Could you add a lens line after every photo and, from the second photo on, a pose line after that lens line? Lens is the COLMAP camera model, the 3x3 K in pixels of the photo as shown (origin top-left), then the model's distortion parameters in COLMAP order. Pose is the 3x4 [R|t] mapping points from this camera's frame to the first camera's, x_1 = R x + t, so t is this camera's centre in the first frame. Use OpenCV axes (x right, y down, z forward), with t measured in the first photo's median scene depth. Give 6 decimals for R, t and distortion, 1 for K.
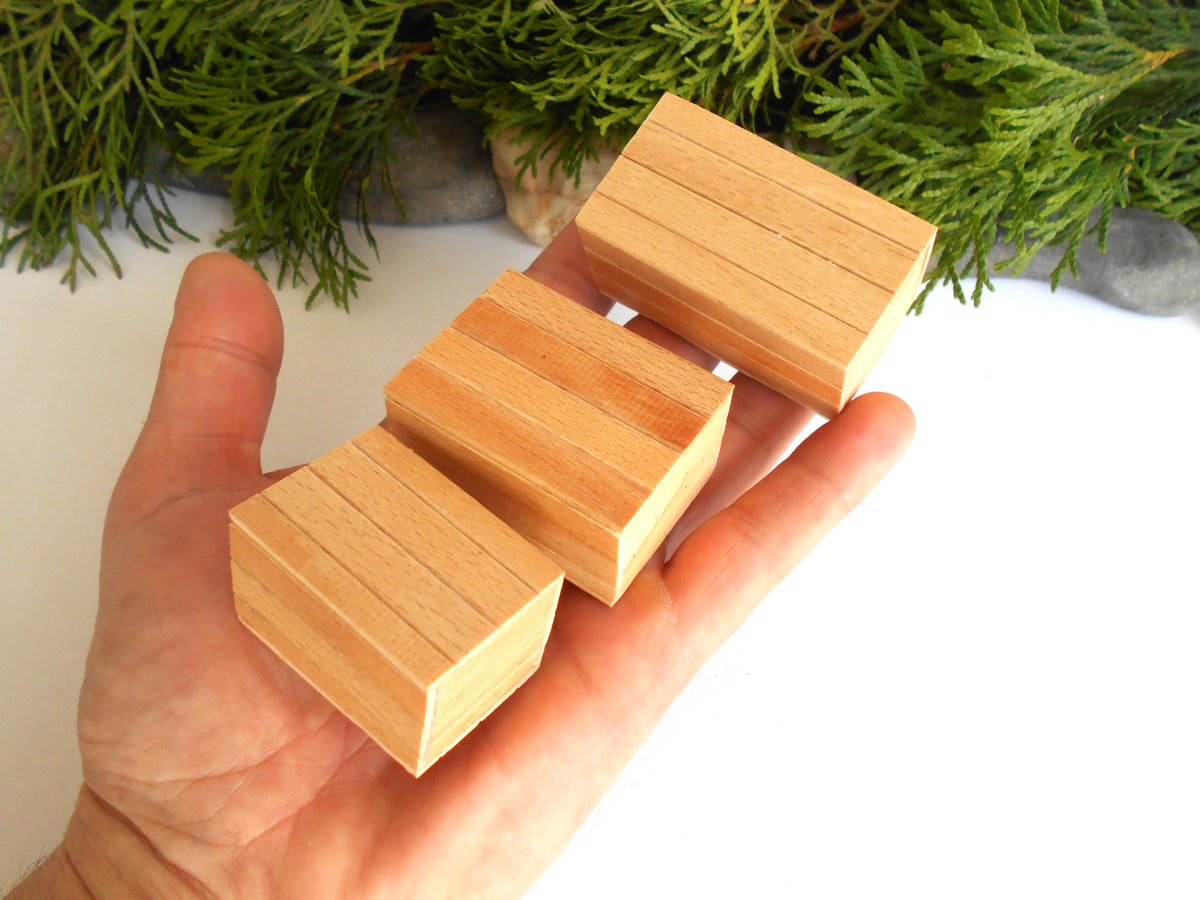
lens RADIAL K [[1027.5, 0, 599.2], [0, 1027.5, 439.1], [0, 0, 1]] dist [-0.021700, 0.015394]
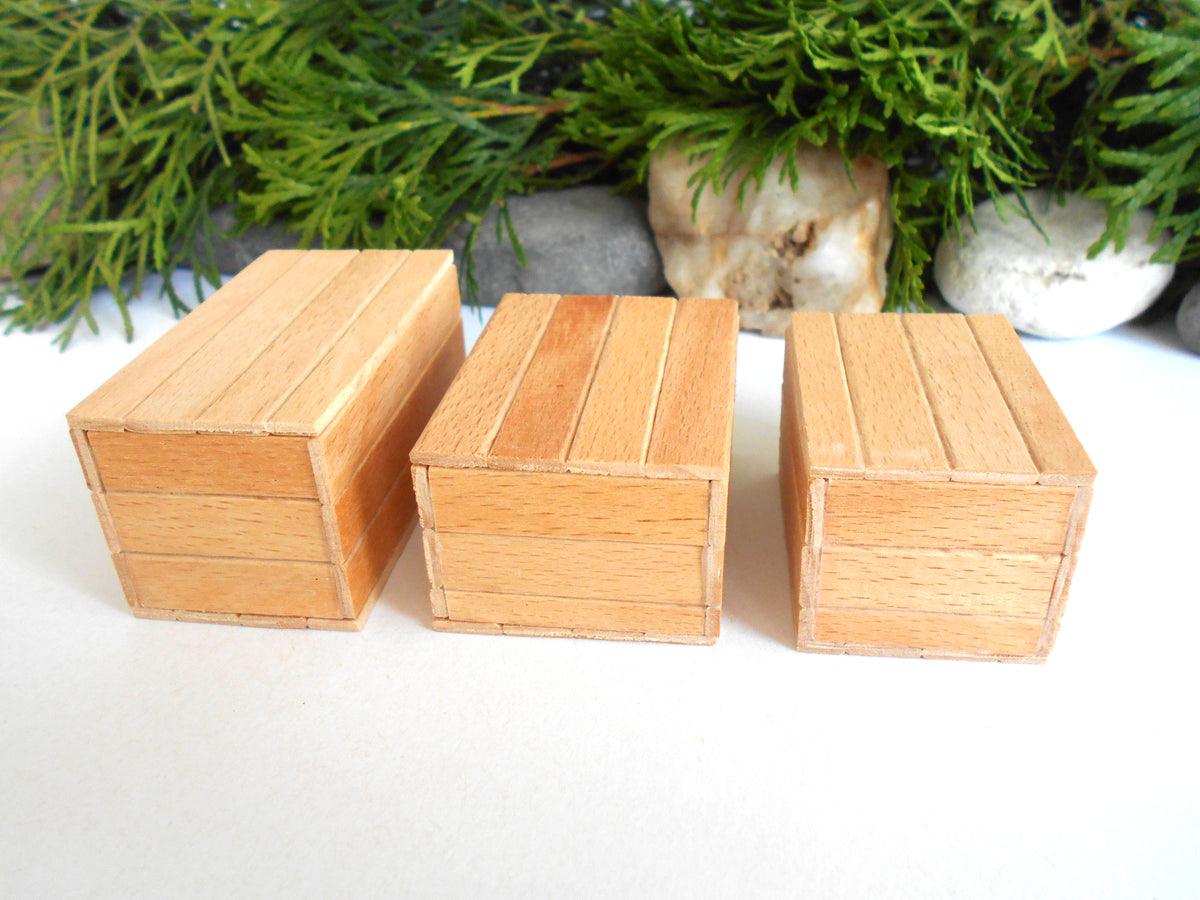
lens RADIAL K [[1027.5, 0, 599.2], [0, 1027.5, 439.1], [0, 0, 1]] dist [-0.021700, 0.015394]
pose [[0.992473, 0.028123, -0.119193, -0.049501], [-0.076232, 0.903592, -0.421556, 0.198345], [0.095847, 0.427469, 0.898935, 0.428762]]
